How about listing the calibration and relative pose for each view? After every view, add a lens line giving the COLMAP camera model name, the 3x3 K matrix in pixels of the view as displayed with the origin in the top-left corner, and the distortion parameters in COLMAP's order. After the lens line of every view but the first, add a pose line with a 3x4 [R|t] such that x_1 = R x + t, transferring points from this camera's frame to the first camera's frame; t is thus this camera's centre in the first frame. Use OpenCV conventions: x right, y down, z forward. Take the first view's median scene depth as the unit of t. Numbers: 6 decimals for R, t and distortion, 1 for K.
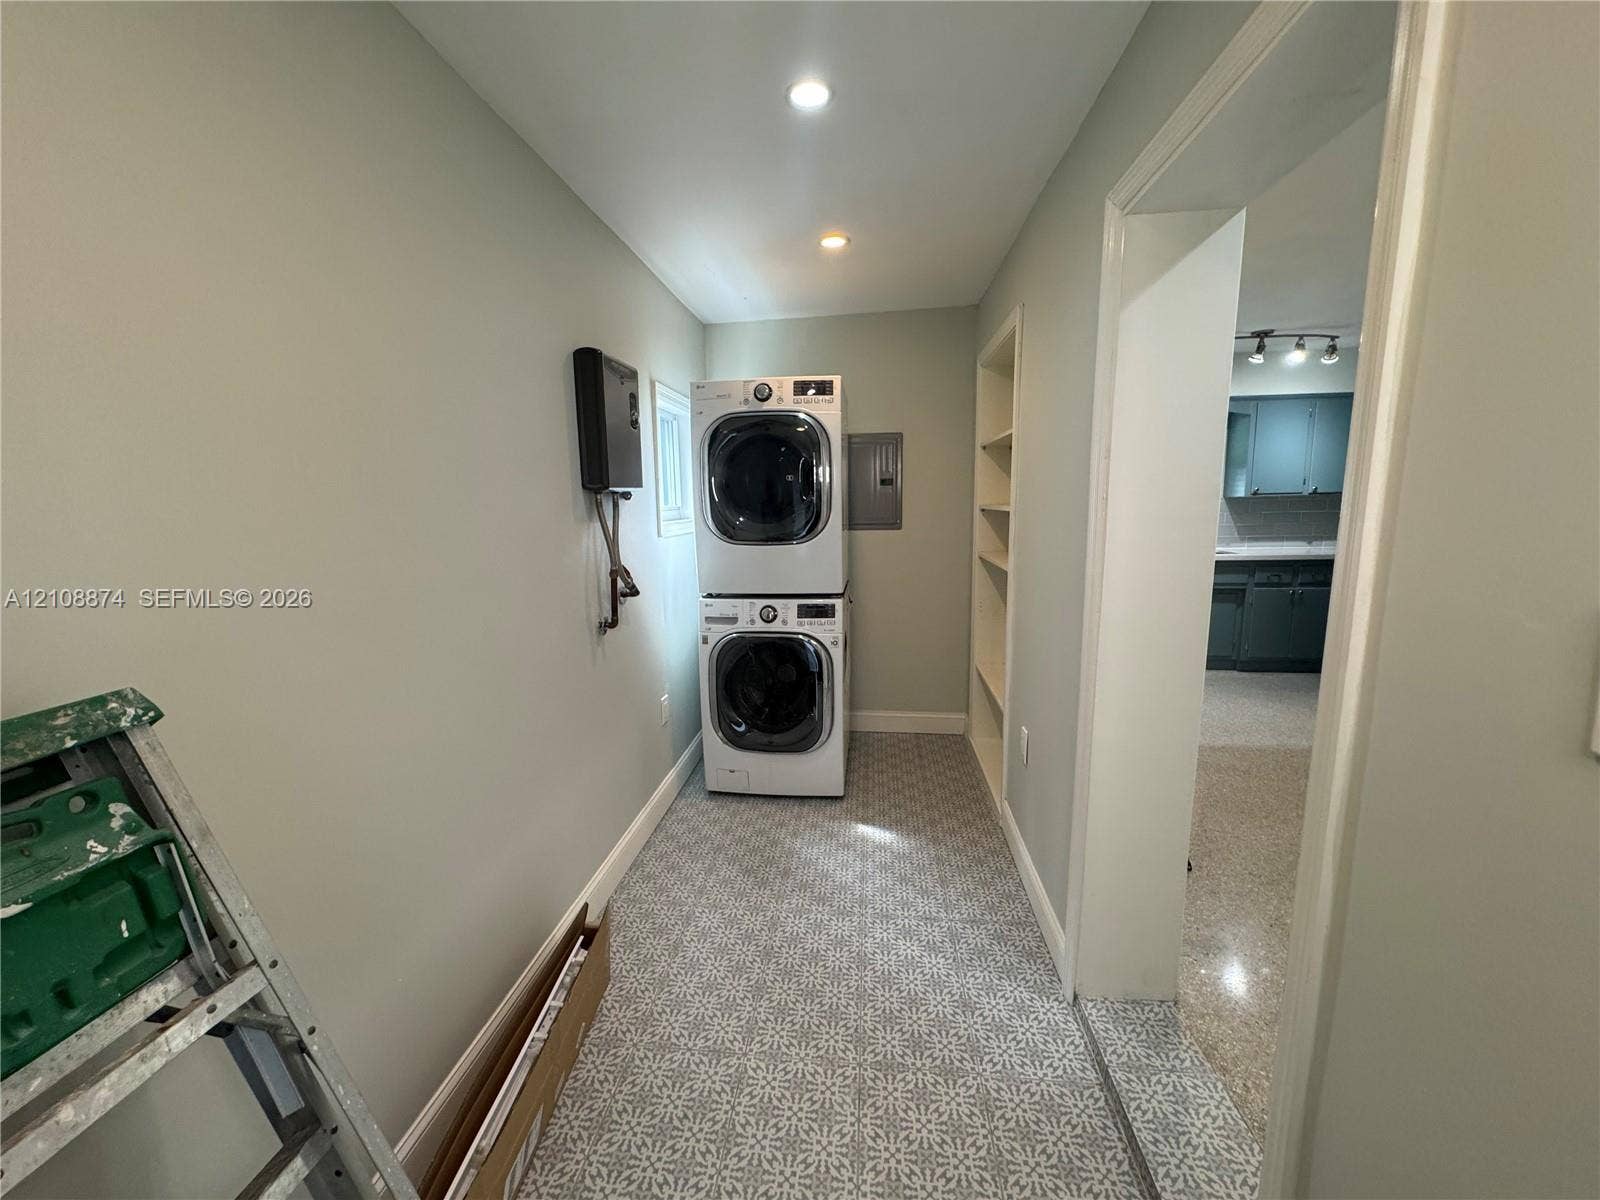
lens RADIAL K [[642.7, 0, 797.1], [0, 642.7, 600.3], [0, 0, 1]] dist [-0.004237, 0.001221]
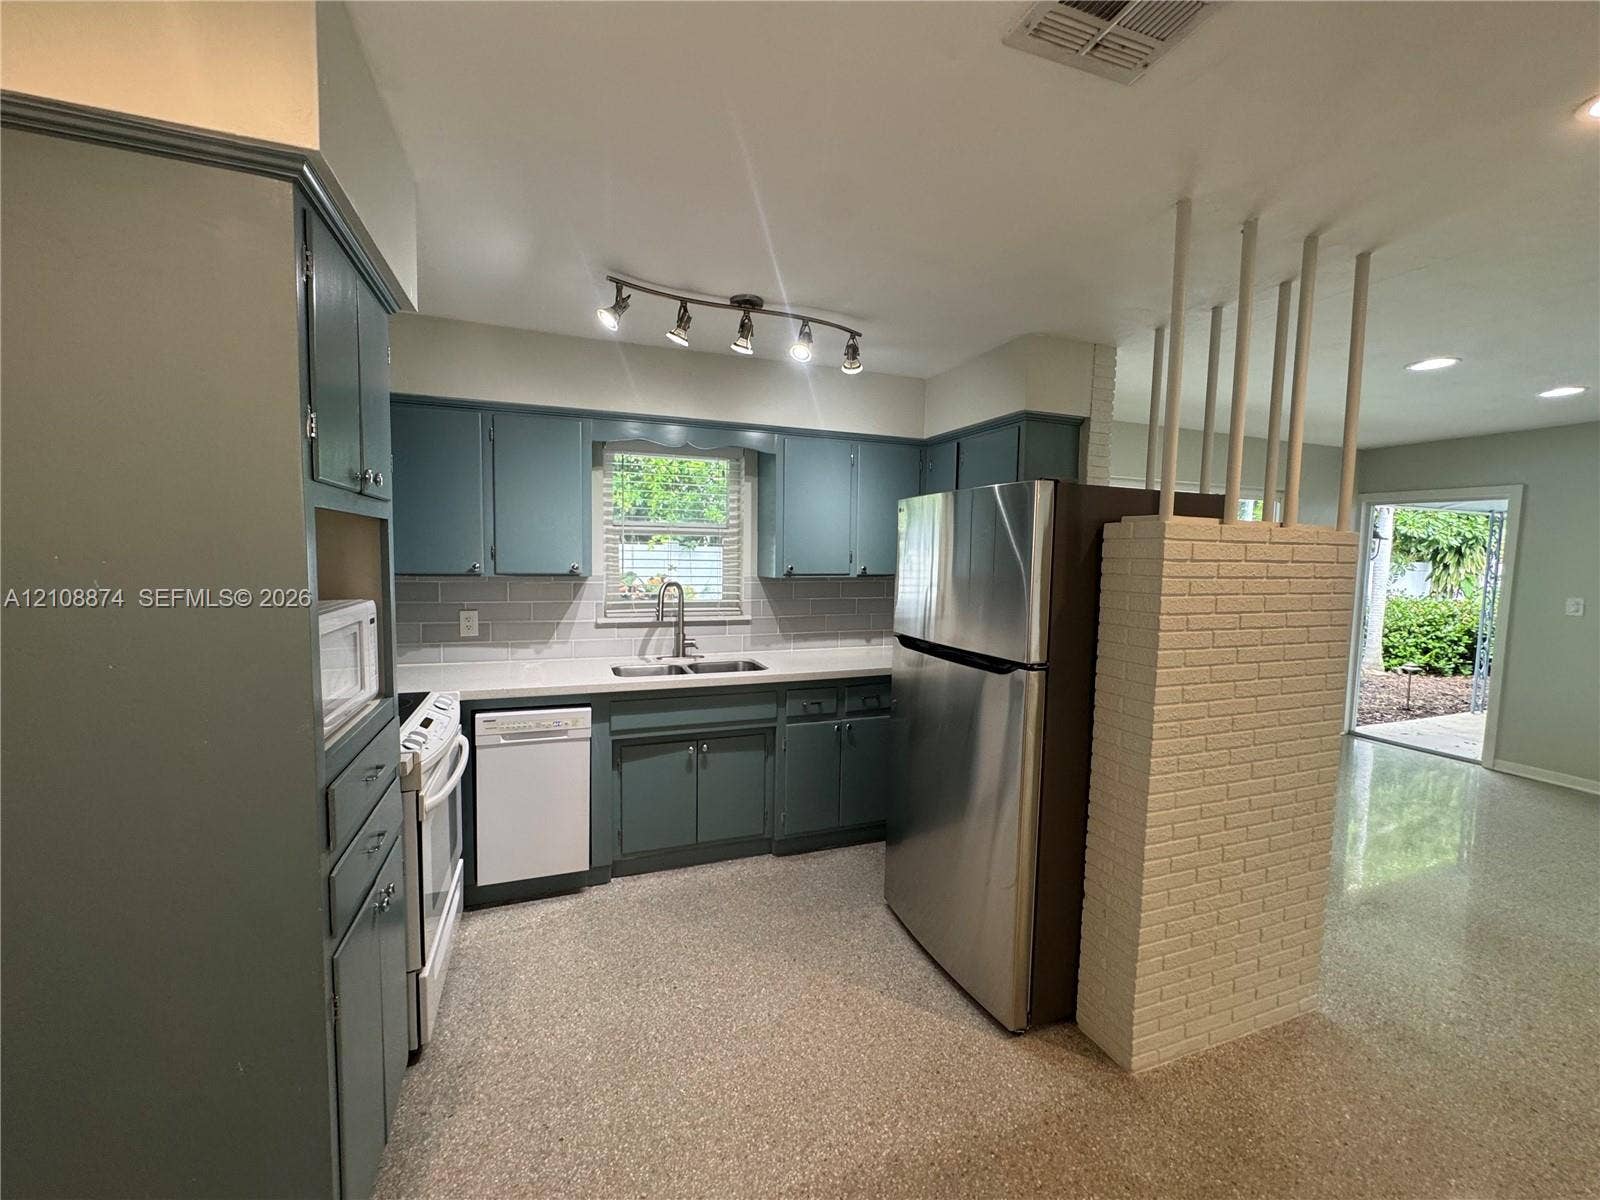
lens RADIAL K [[642.7, 0, 801.4], [0, 642.7, 600.2], [0, 0, 1]] dist [-0.004237, 0.001221]
pose [[0.885847, -0.002027, 0.463973, 0.806057], [0.039003, 0.996776, -0.070111, -0.178876], [-0.462335, 0.080204, 0.883071, 0.794040]]
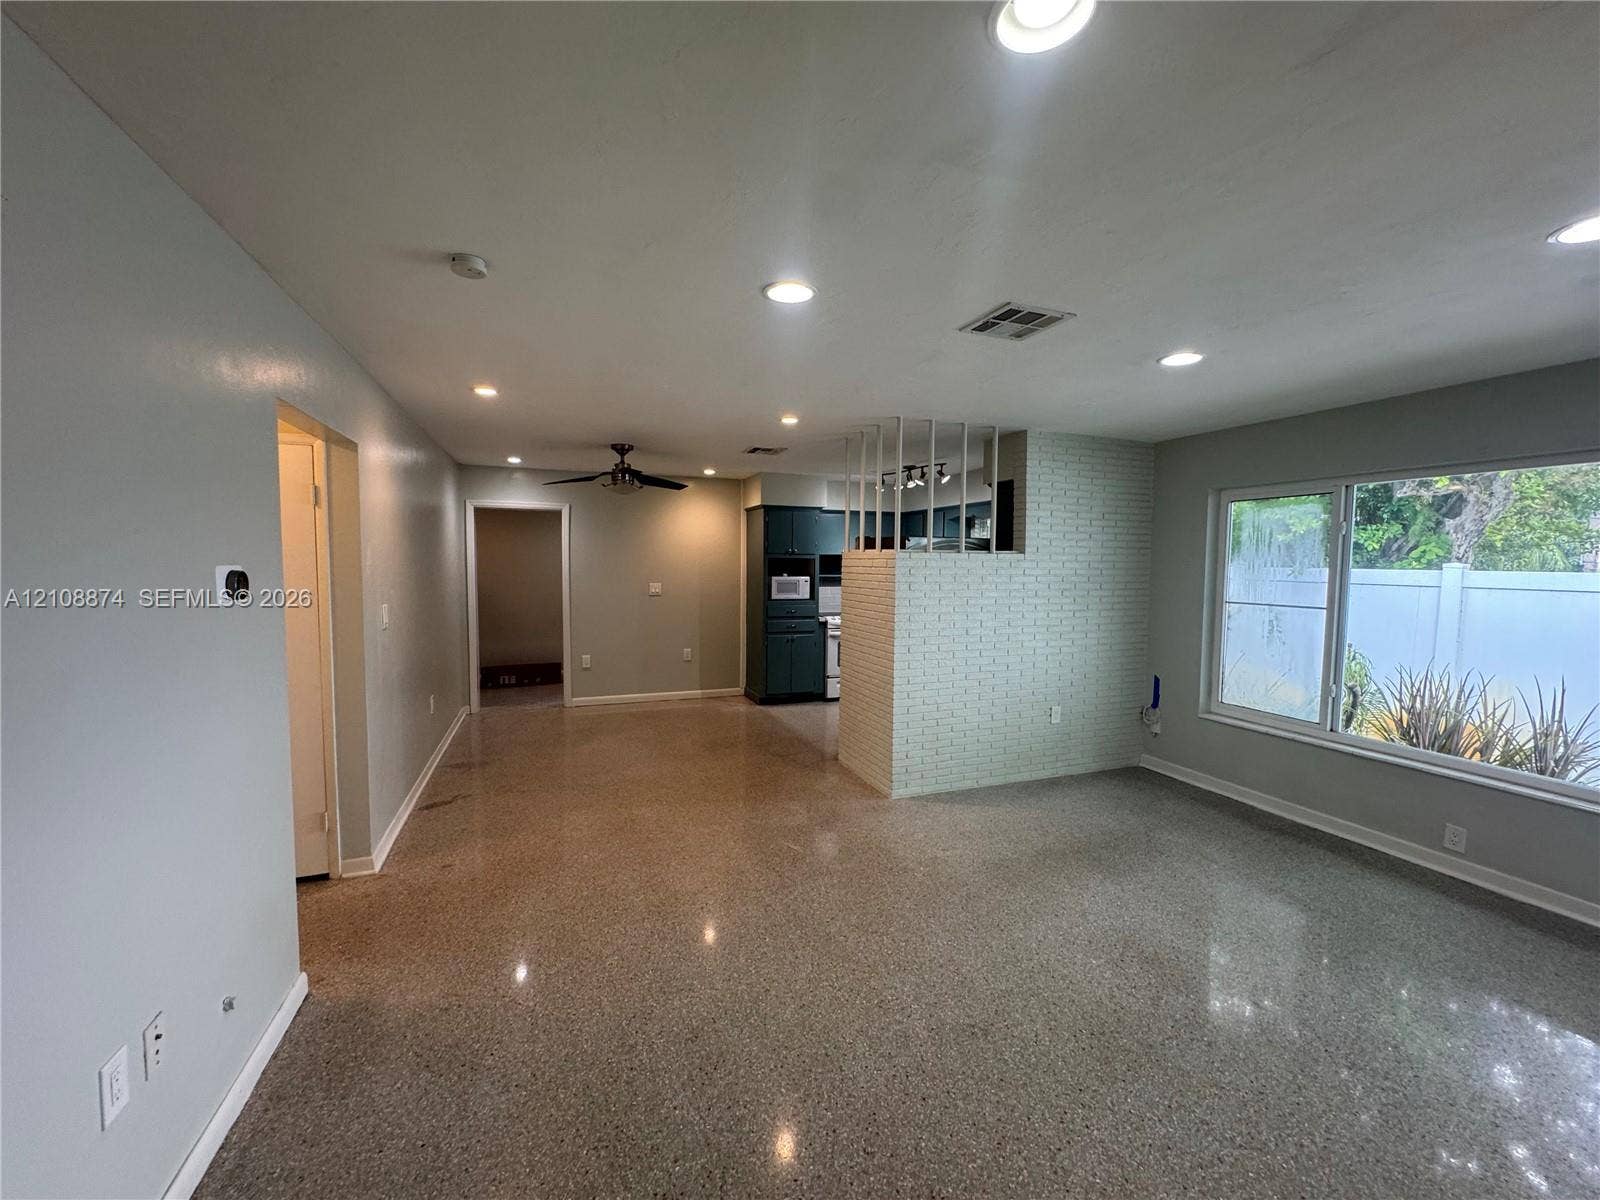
lens RADIAL K [[642.7, 0, 801.9], [0, 642.7, 601.7], [0, 0, 1]] dist [-0.004237, 0.001221]
pose [[0.466922, 0.078598, -0.880799, 3.033766], [-0.158892, 0.987288, 0.003870, -0.141488], [0.869906, 0.138145, 0.473475, 0.247255]]
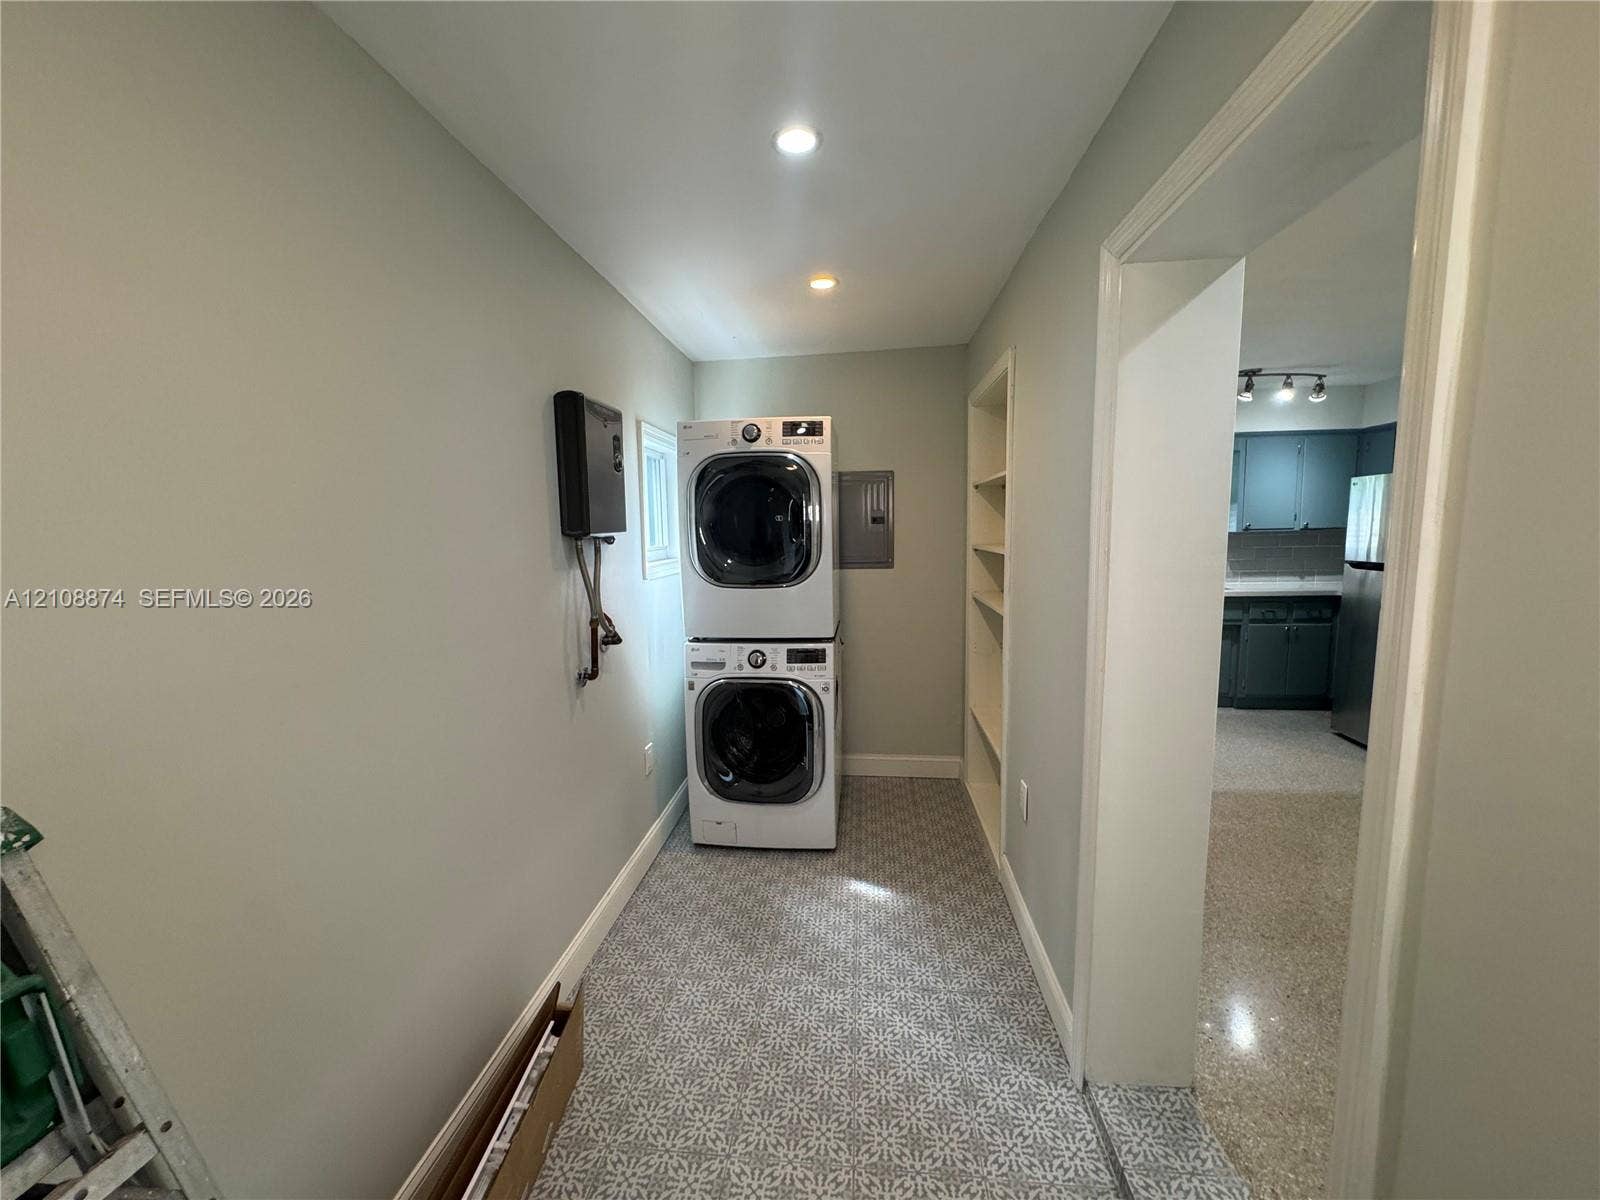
lens RADIAL K [[642.7, 0, 797.9], [0, 642.7, 599.5], [0, 0, 1]] dist [-0.004237, 0.001221]
pose [[0.999904, -0.001330, 0.013778, 0.004300], [0.001912, 0.999102, -0.042322, -0.031075], [-0.013709, 0.042344, 0.999009, 0.034506]]
